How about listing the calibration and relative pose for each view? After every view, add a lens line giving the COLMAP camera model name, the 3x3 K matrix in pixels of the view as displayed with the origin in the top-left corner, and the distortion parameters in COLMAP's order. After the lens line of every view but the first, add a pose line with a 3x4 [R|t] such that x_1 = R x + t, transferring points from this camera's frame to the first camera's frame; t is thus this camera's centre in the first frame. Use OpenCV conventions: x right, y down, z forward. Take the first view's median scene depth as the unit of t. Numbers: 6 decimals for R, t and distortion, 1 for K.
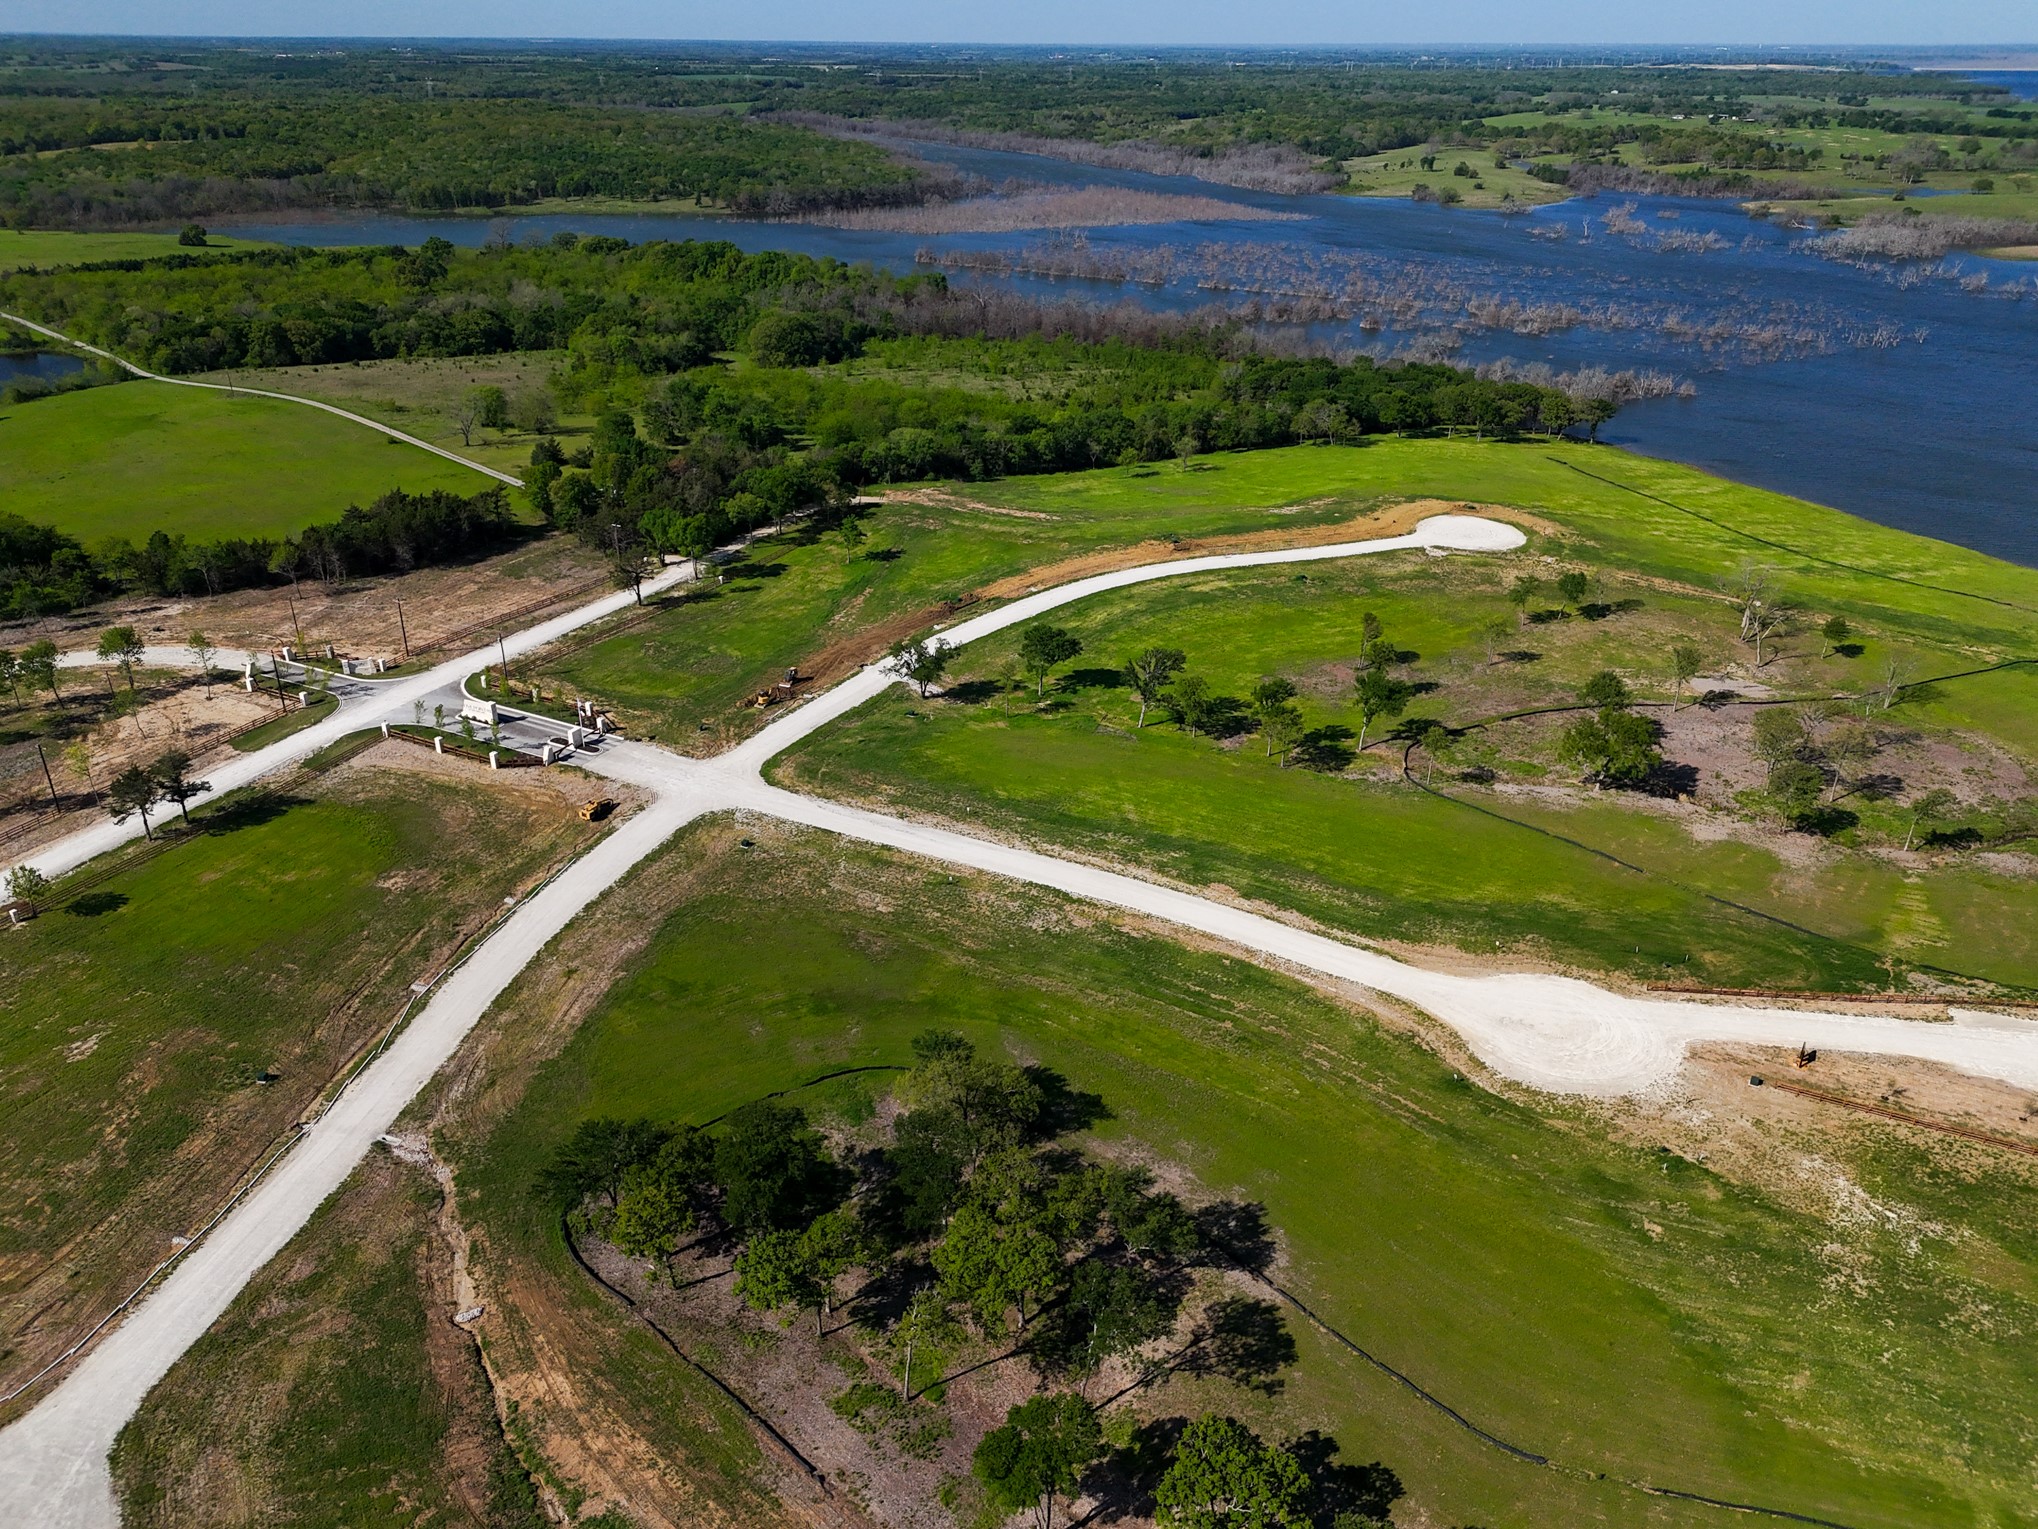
lens RADIAL K [[1493.4, 0, 1027.9], [0, 1493.4, 766.1], [0, 0, 1]] dist [0.064127, -0.058856]
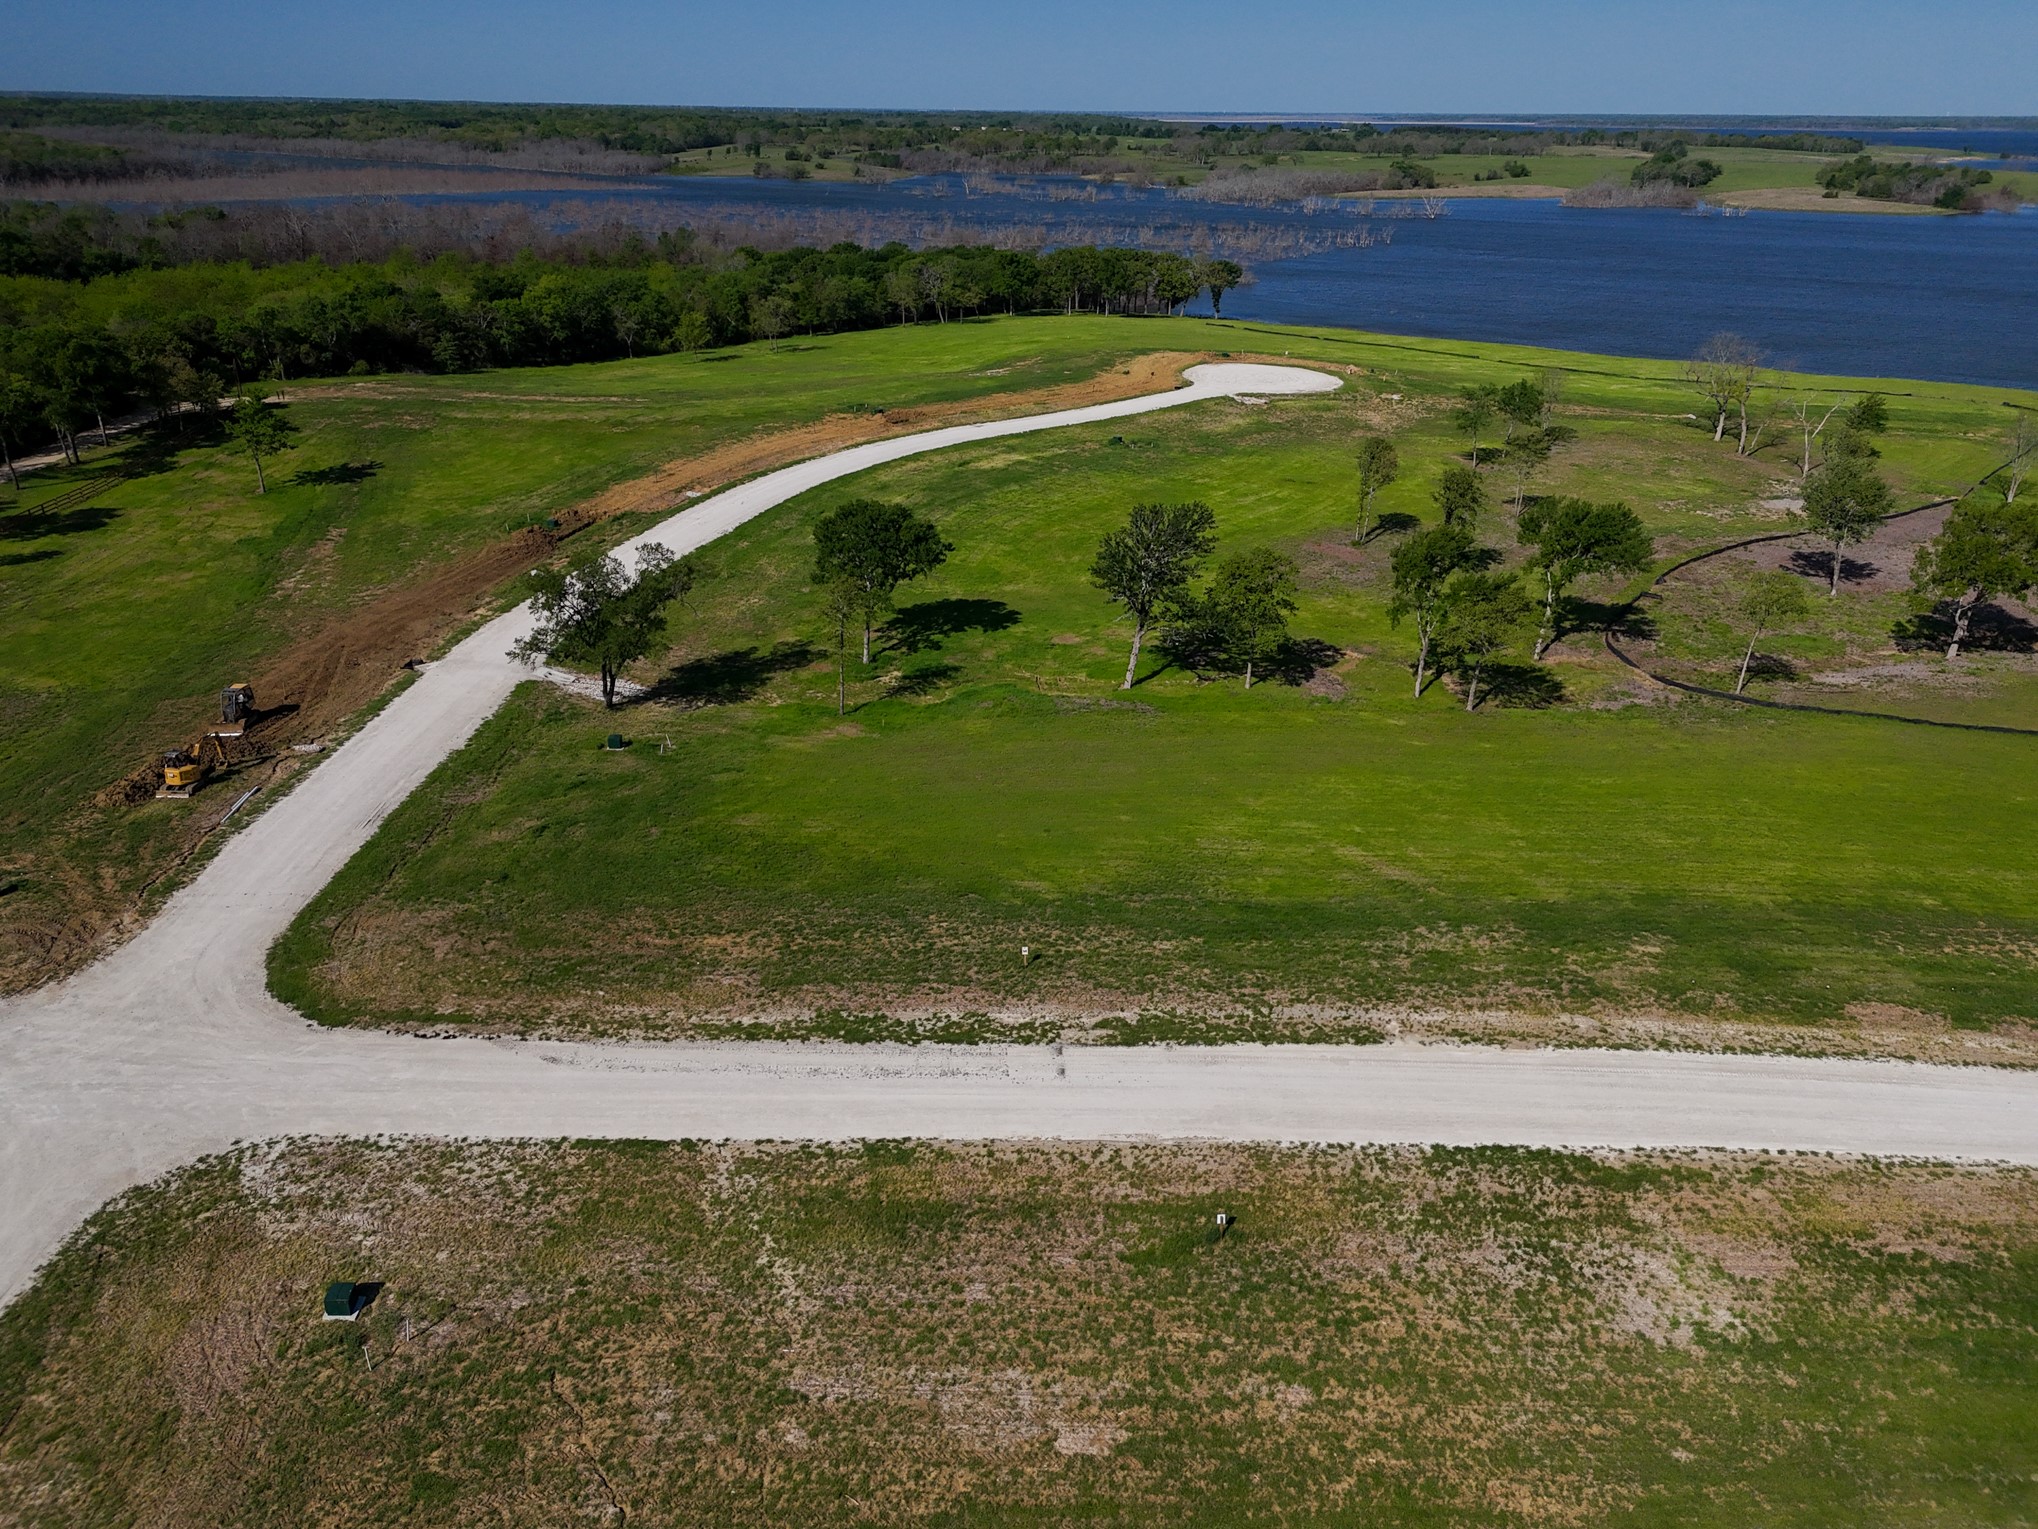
lens RADIAL K [[1501.7, 0, 1023.6], [0, 1501.7, 754.4], [0, 0, 1]] dist [0.059342, -0.066261]
pose [[0.896318, -0.170571, 0.409292, -0.155453], [0.188243, 0.982118, -0.002943, -0.011859], [-0.401471, 0.079685, 0.912399, 0.642558]]
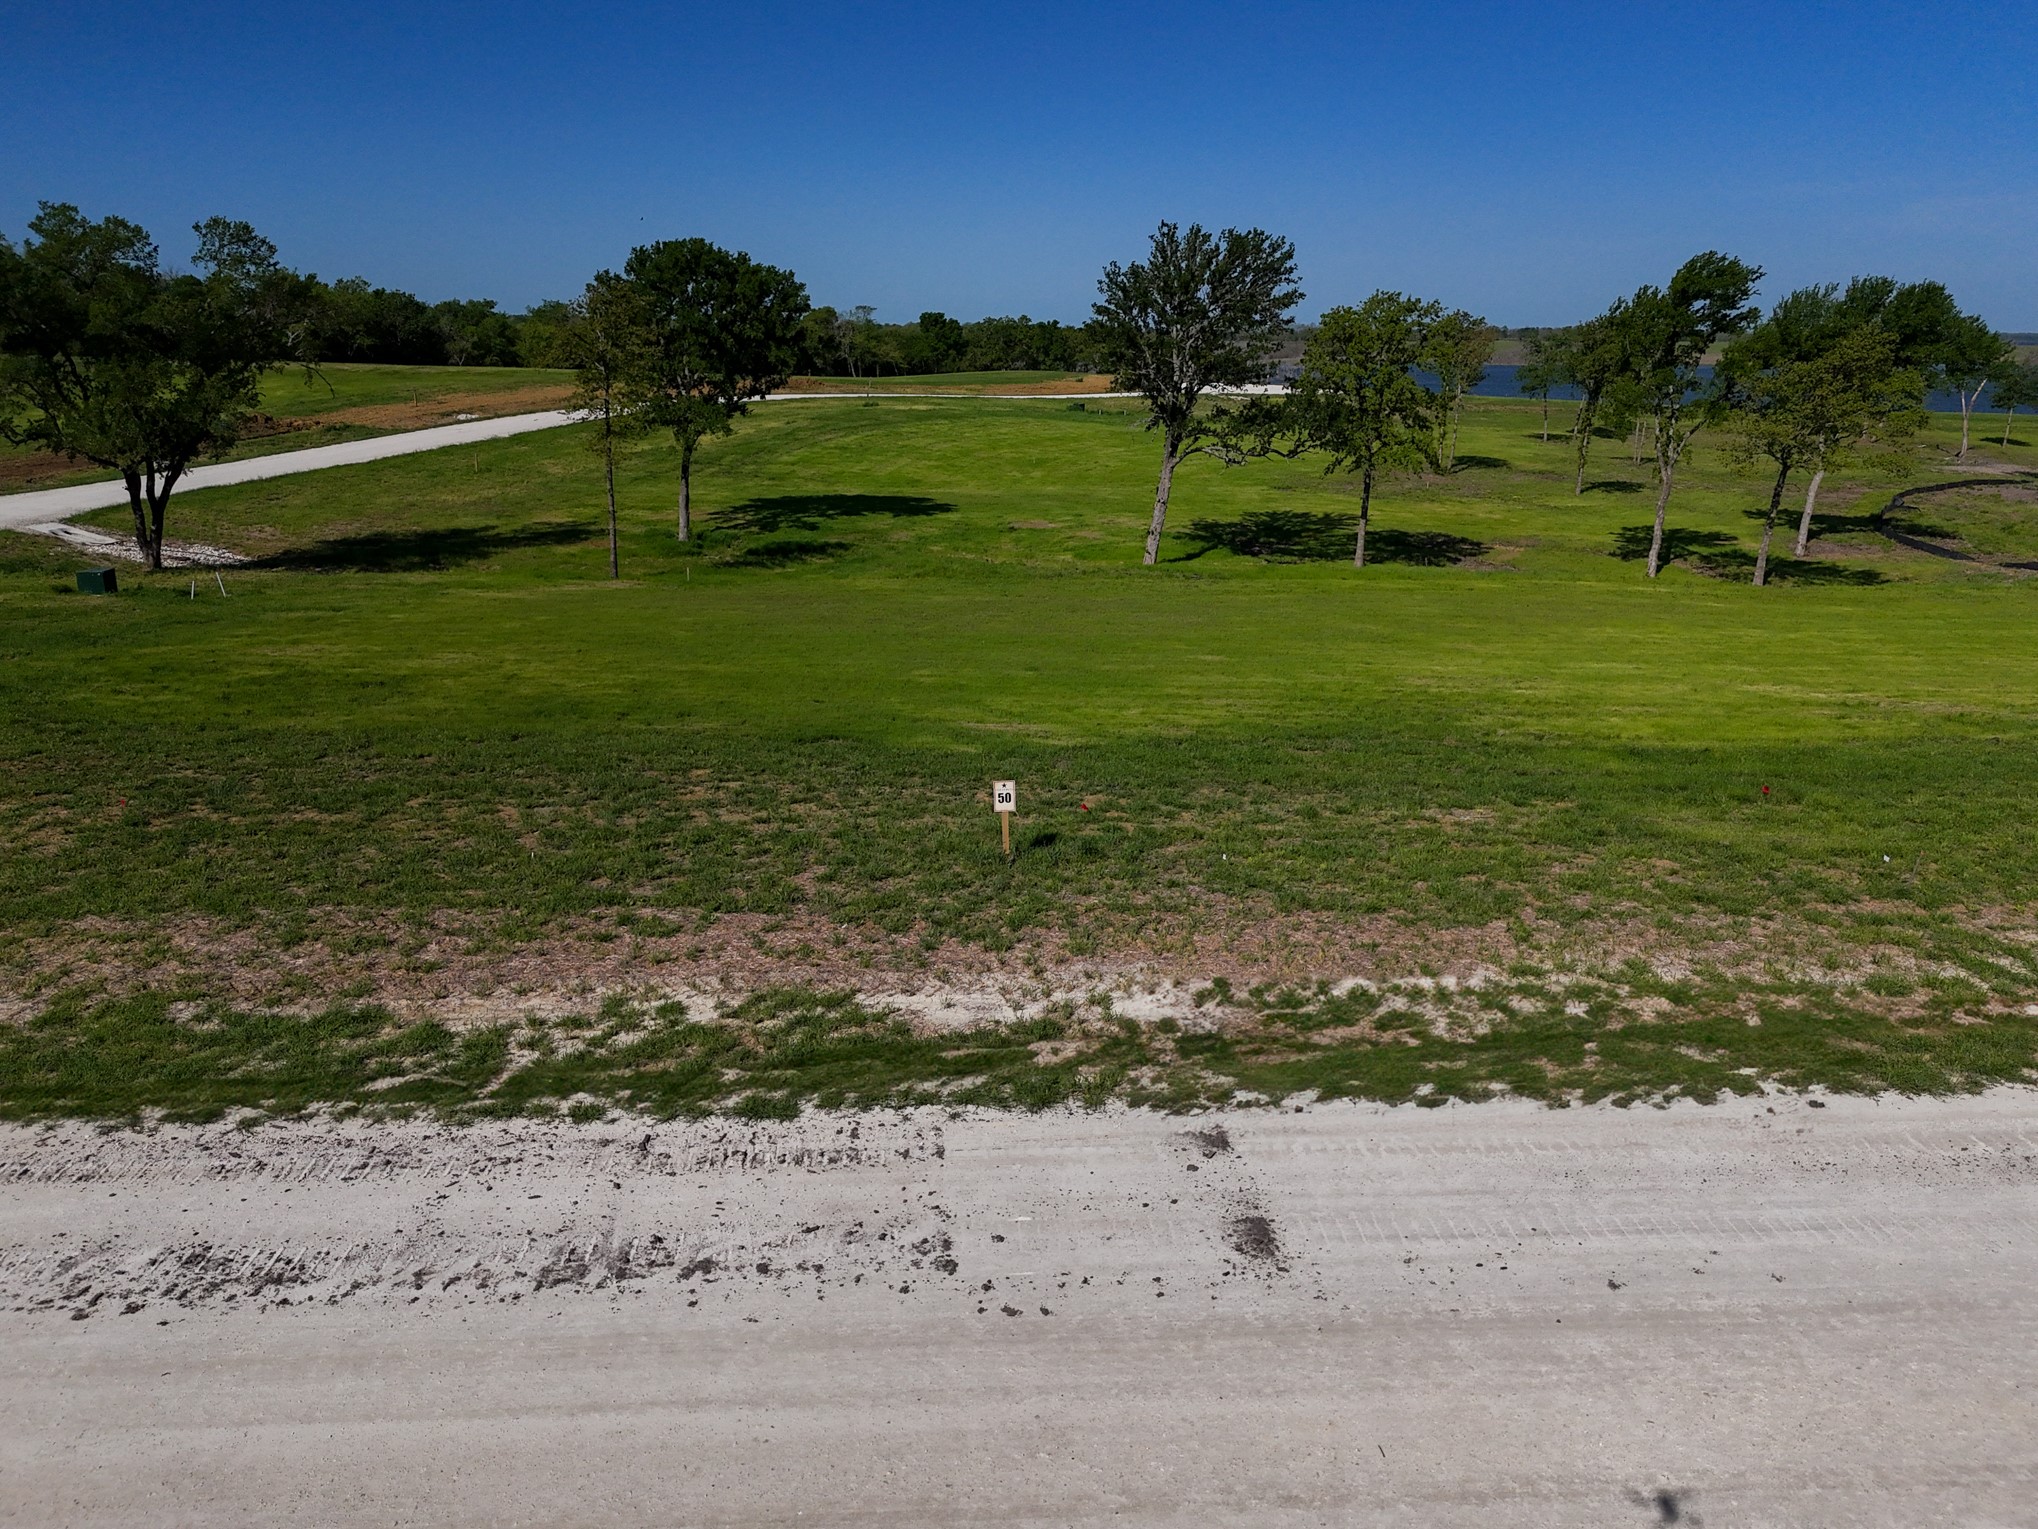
lens RADIAL K [[1493.4, 0, 1027.9], [0, 1493.4, 766.1], [0, 0, 1]] dist [0.064127, -0.058856]
pose [[0.872037, -0.132276, 0.471226, -0.069928], [0.210262, 0.970663, -0.116633, 0.037096], [-0.441974, 0.200789, 0.874267, 0.862798]]
